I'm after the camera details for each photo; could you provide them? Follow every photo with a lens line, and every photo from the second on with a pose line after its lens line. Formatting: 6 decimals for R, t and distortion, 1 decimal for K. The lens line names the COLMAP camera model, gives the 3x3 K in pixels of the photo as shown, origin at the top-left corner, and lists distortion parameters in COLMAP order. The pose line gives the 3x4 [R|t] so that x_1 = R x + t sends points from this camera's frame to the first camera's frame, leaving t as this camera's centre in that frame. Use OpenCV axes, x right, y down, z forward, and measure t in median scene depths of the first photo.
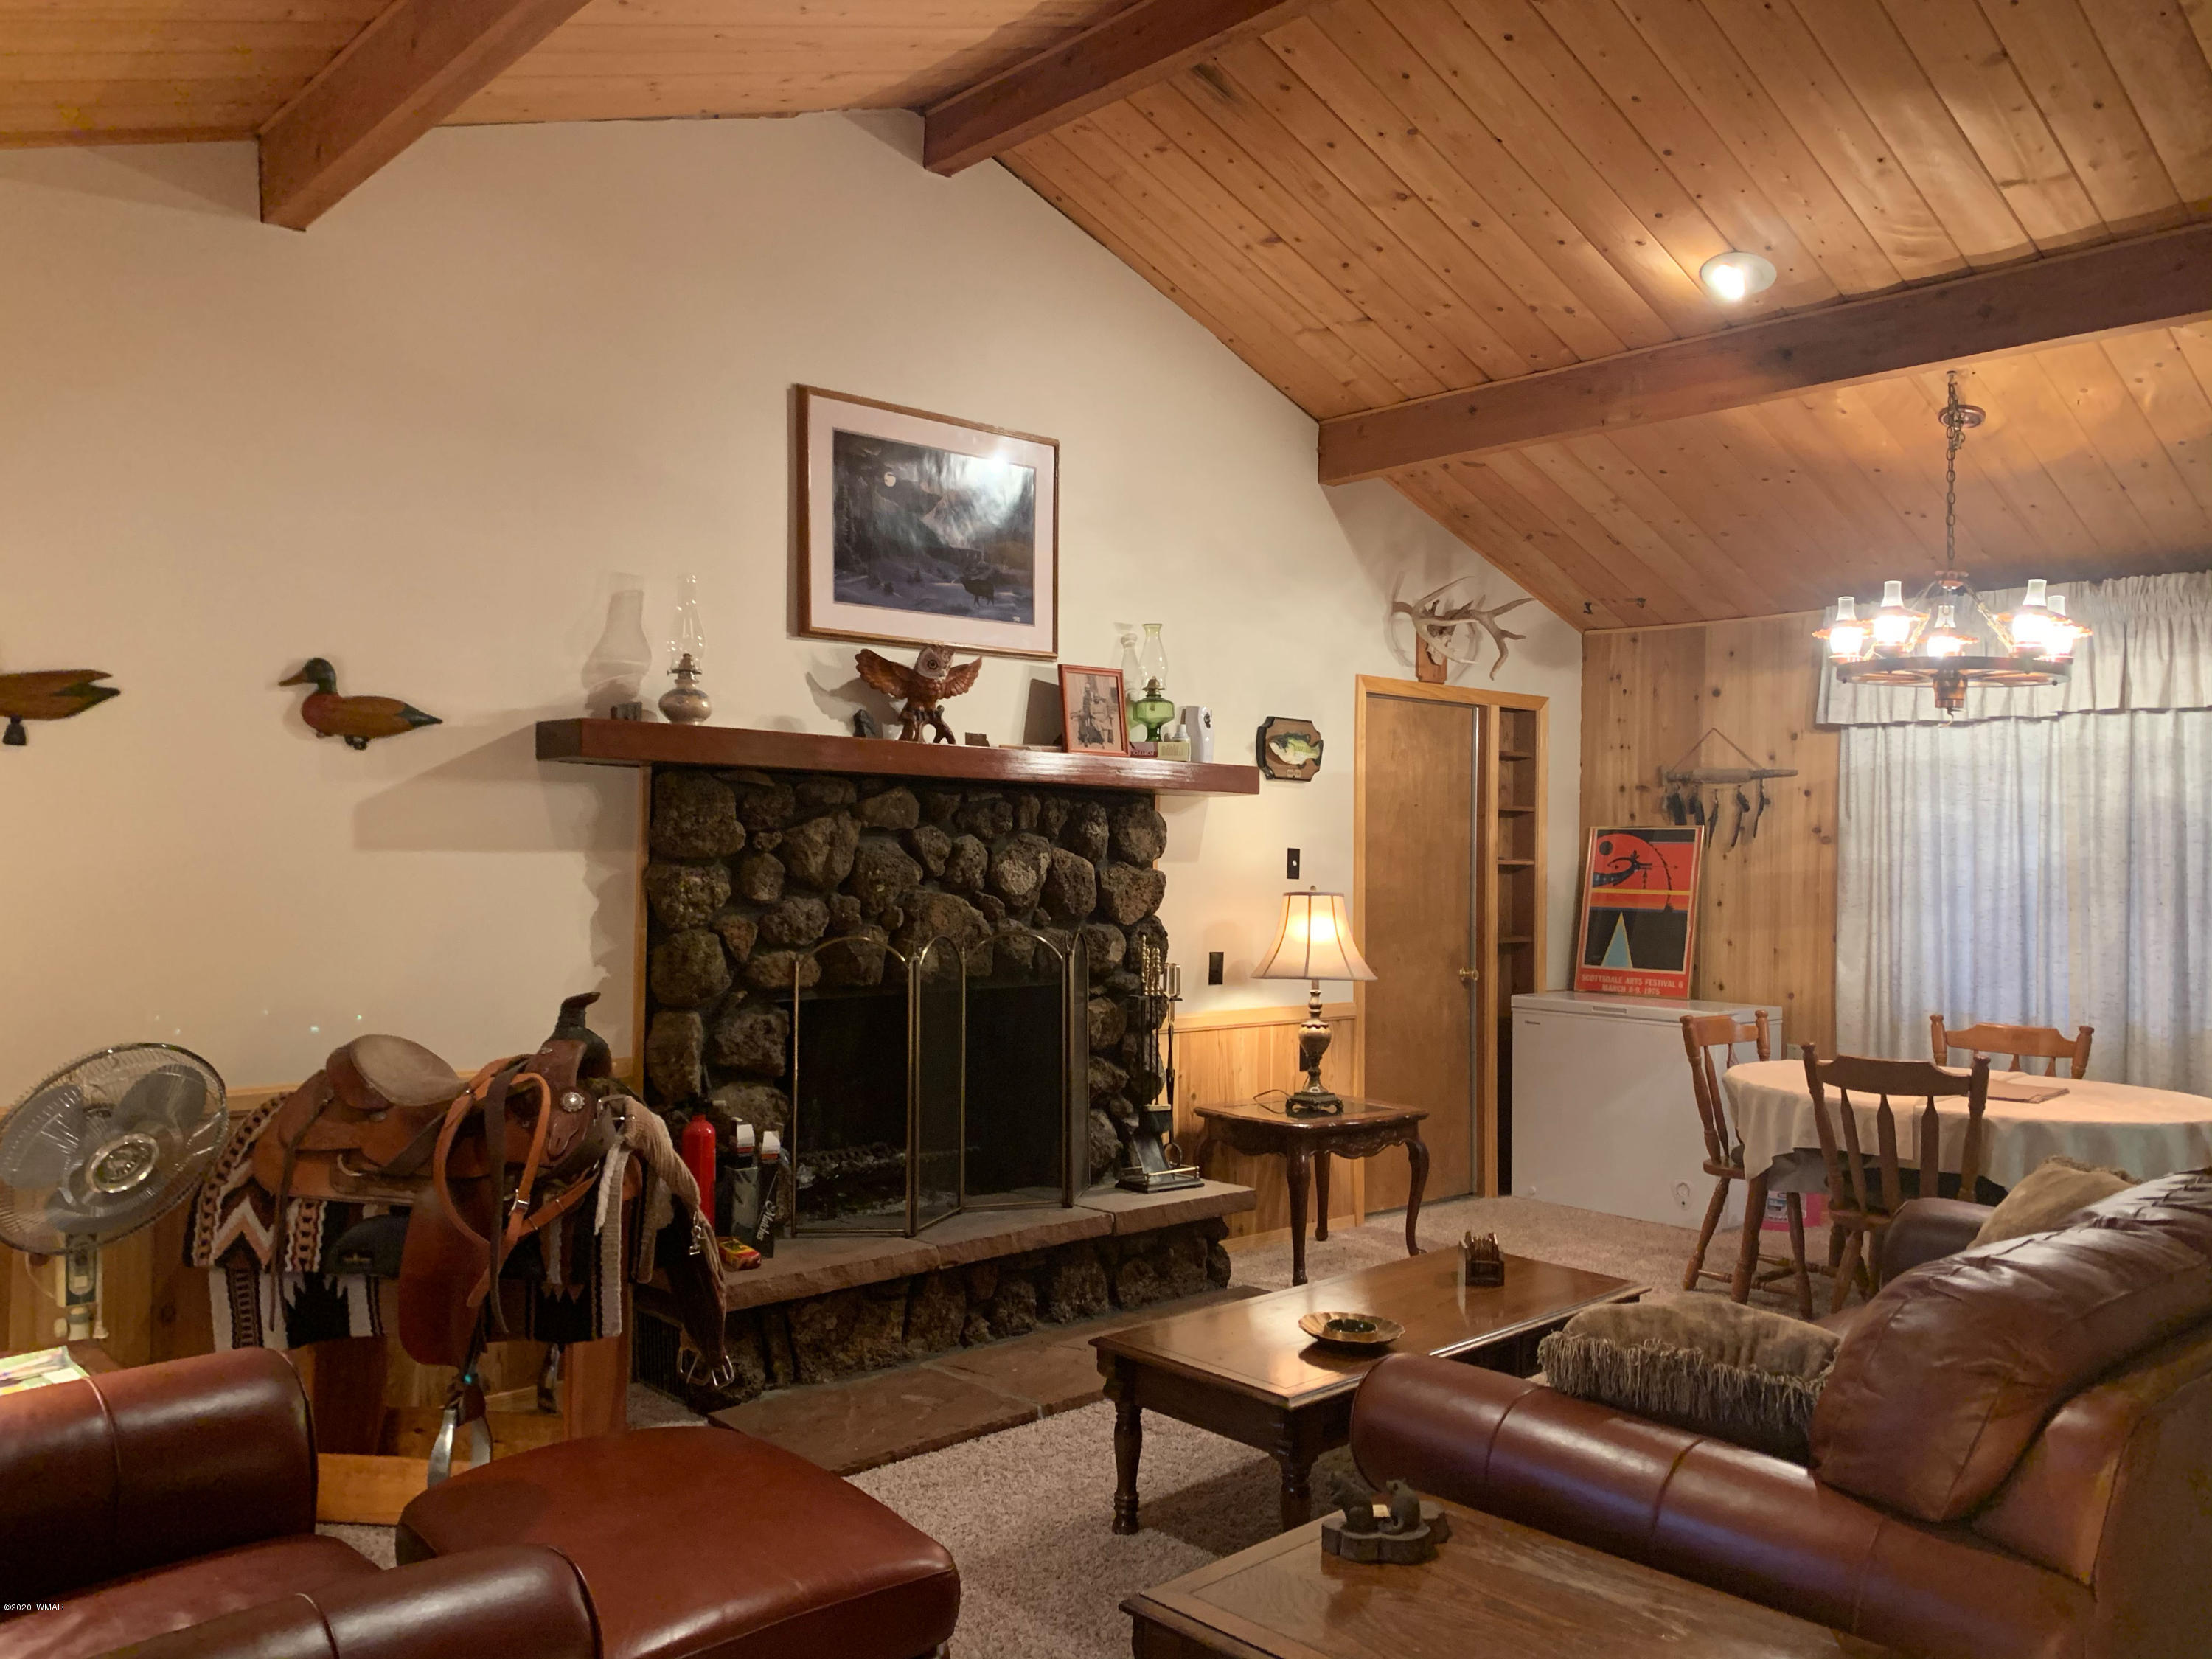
lens RADIAL K [[1739.8, 0, 1106.0], [0, 1739.8, 829.5], [0, 0, 1]] dist [0.019322, -0.018016]
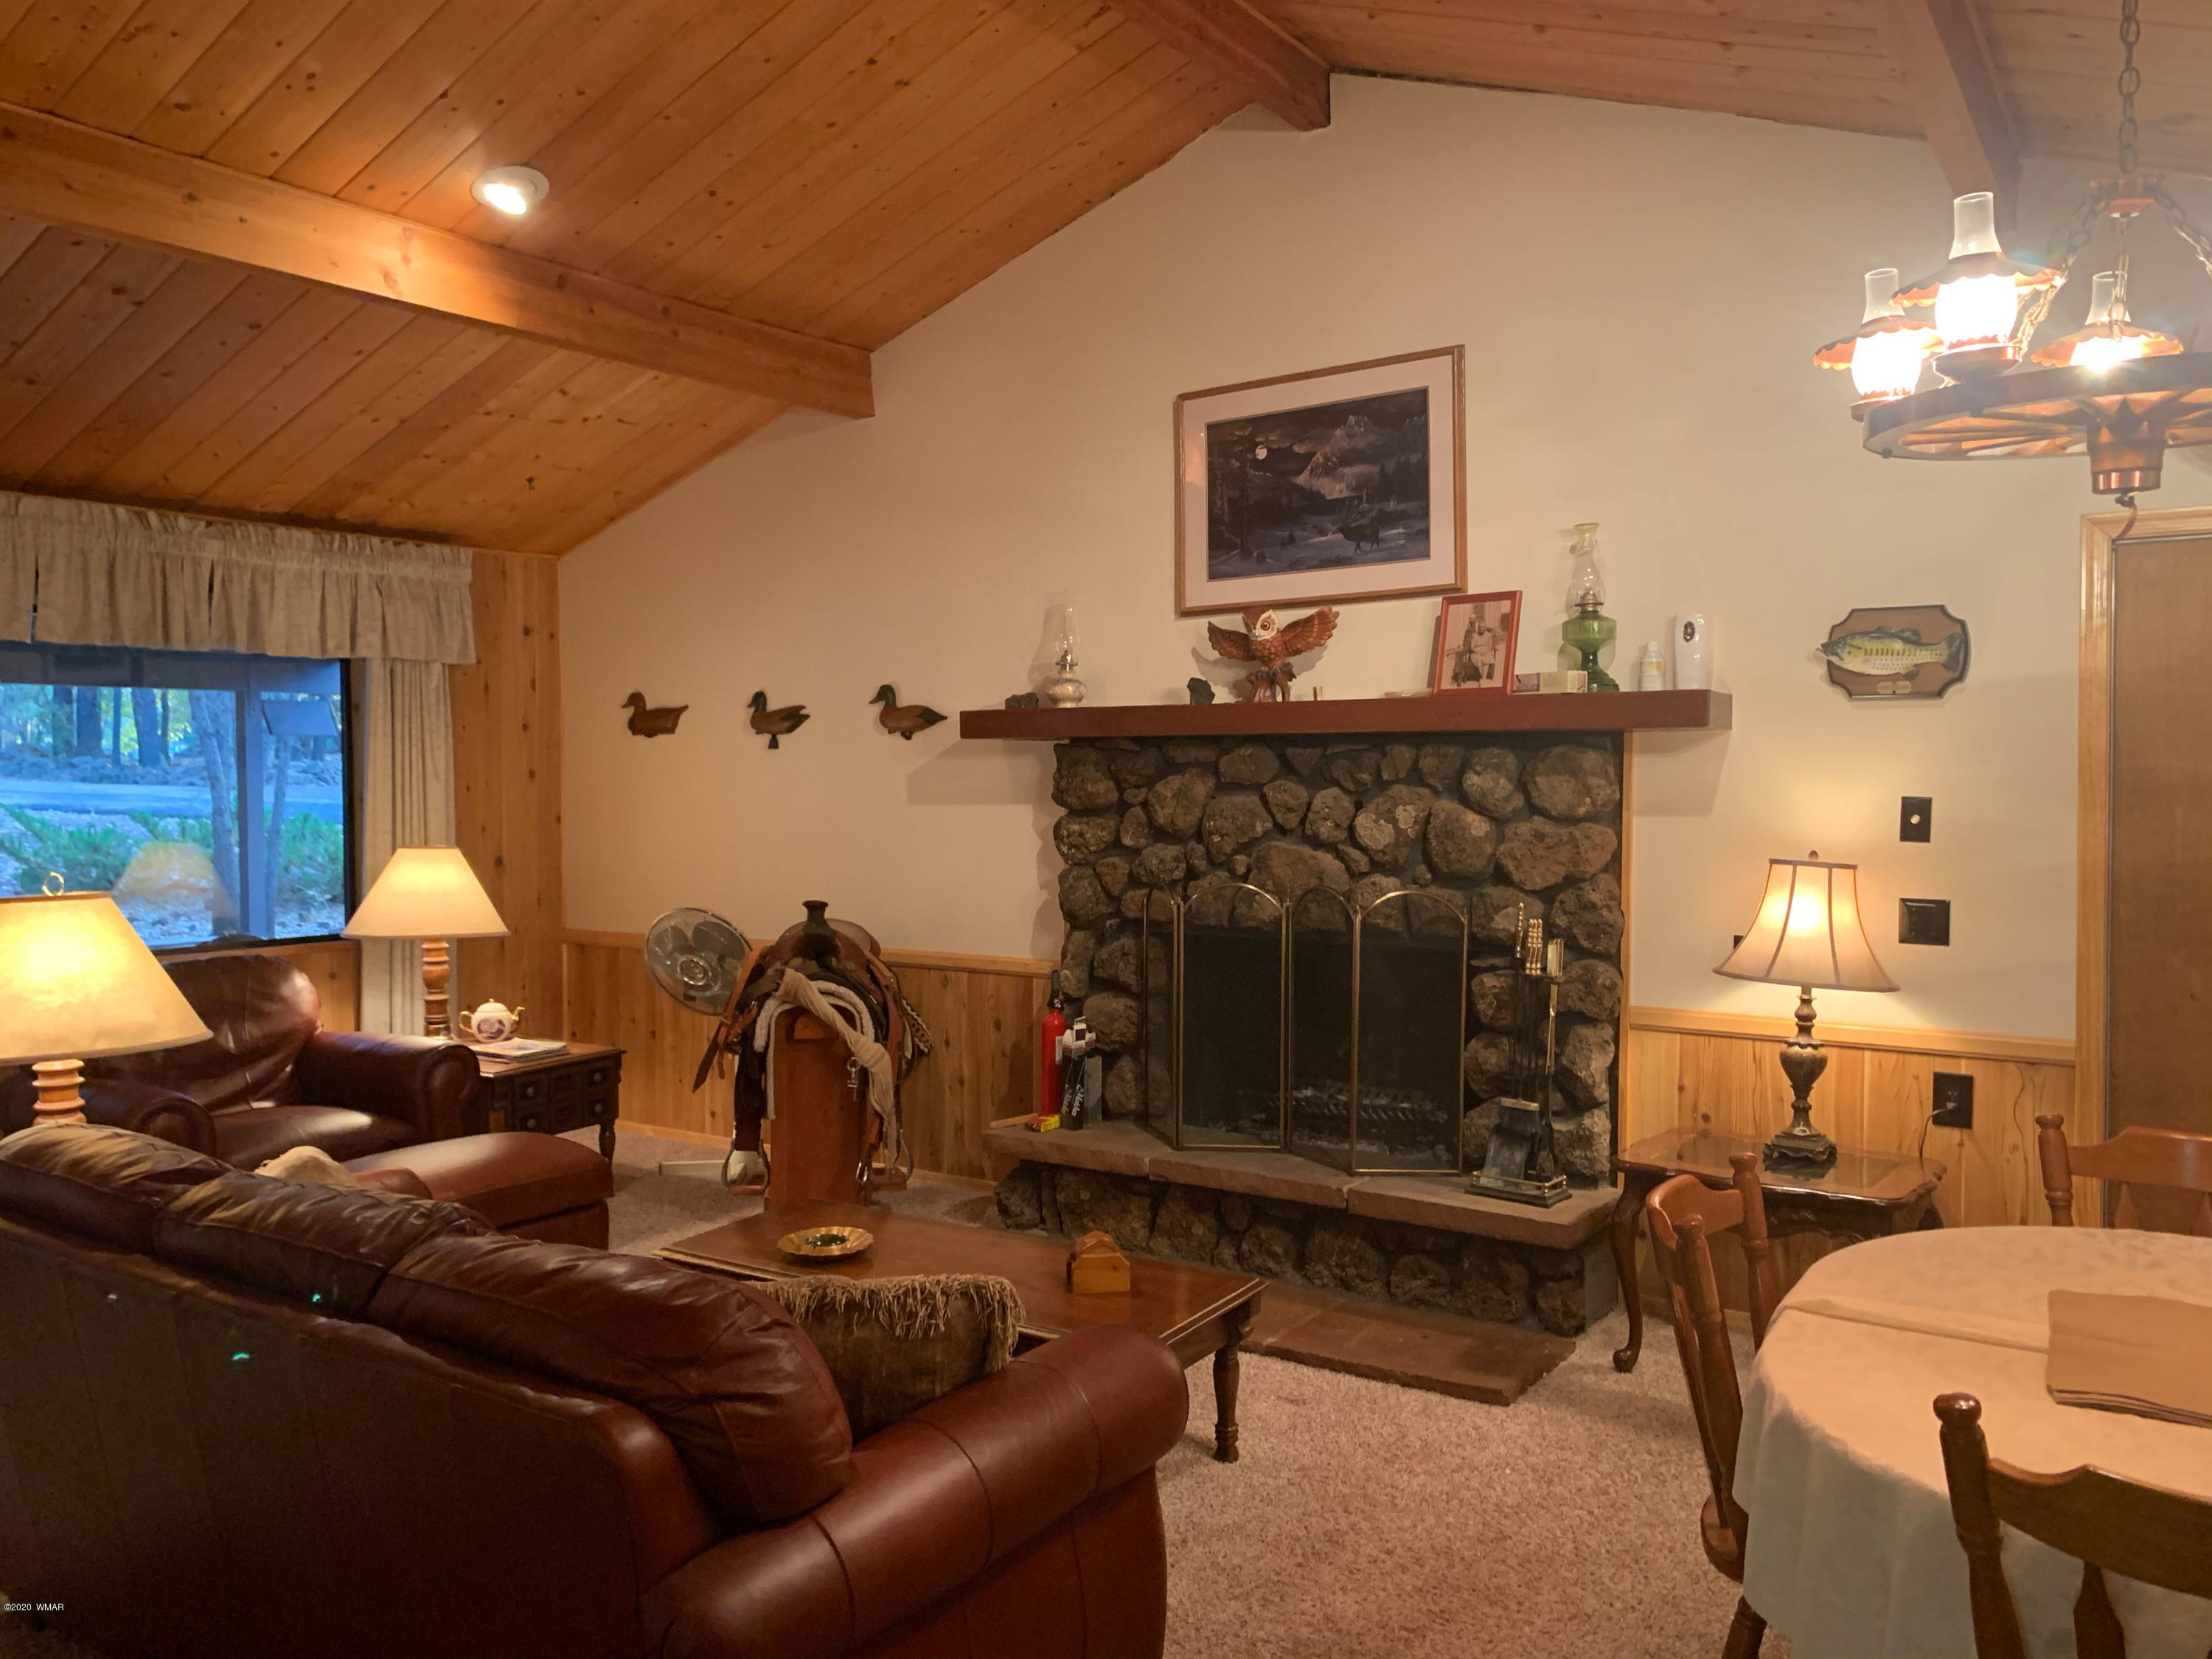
lens RADIAL K [[1623.1, 0, 1108.5], [0, 1623.1, 867.0], [0, 0, 1]] dist [0.024046, -0.000659]
pose [[0.203424, 0.044581, -0.978075, 0.849370], [0.022261, 0.998494, 0.050141, -0.001054], [0.978838, -0.031972, 0.202125, 0.717119]]
